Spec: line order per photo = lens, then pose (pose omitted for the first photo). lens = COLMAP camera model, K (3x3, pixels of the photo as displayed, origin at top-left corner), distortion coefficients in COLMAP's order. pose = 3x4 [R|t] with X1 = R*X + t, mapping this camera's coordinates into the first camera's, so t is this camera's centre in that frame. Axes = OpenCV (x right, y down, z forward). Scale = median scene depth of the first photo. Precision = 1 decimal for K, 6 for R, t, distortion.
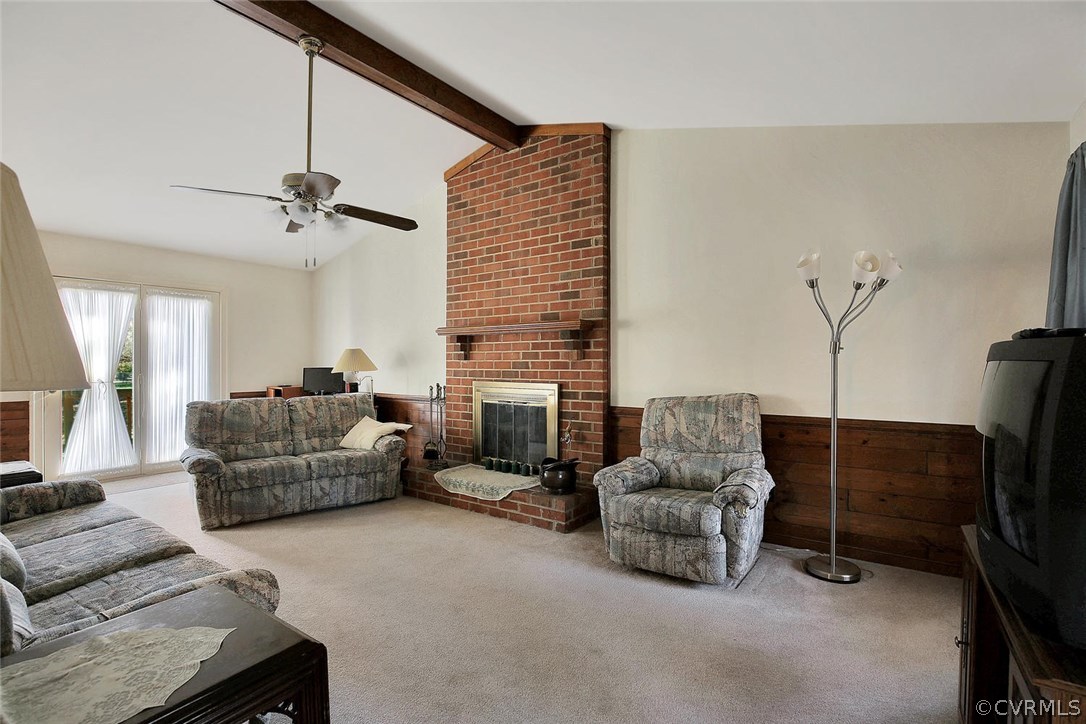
lens RADIAL K [[496.4, 0, 549.6], [0, 496.4, 360.9], [0, 0, 1]] dist [-0.035568, 0.006444]
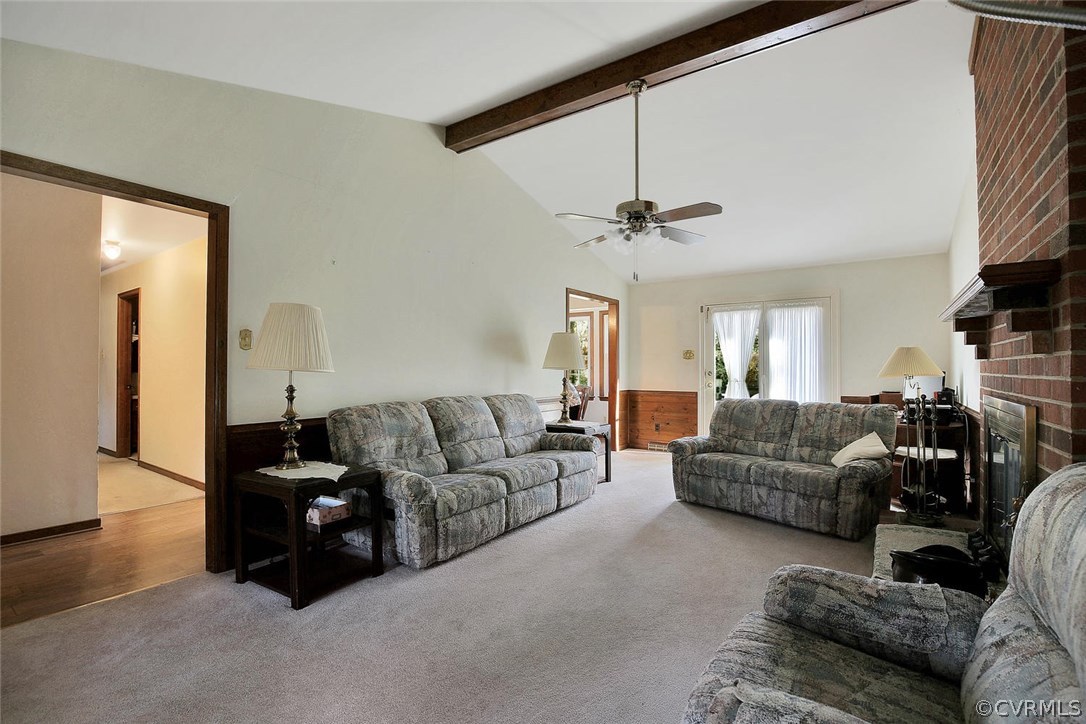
lens RADIAL K [[496.4, 0, 549.6], [0, 496.4, 360.9], [0, 0, 1]] dist [-0.035568, 0.006444]
pose [[0.023751, -0.013376, -0.999628, 0.451405], [0.002300, 0.999909, -0.013325, 0.007814], [0.999715, -0.001982, 0.023779, 0.527746]]
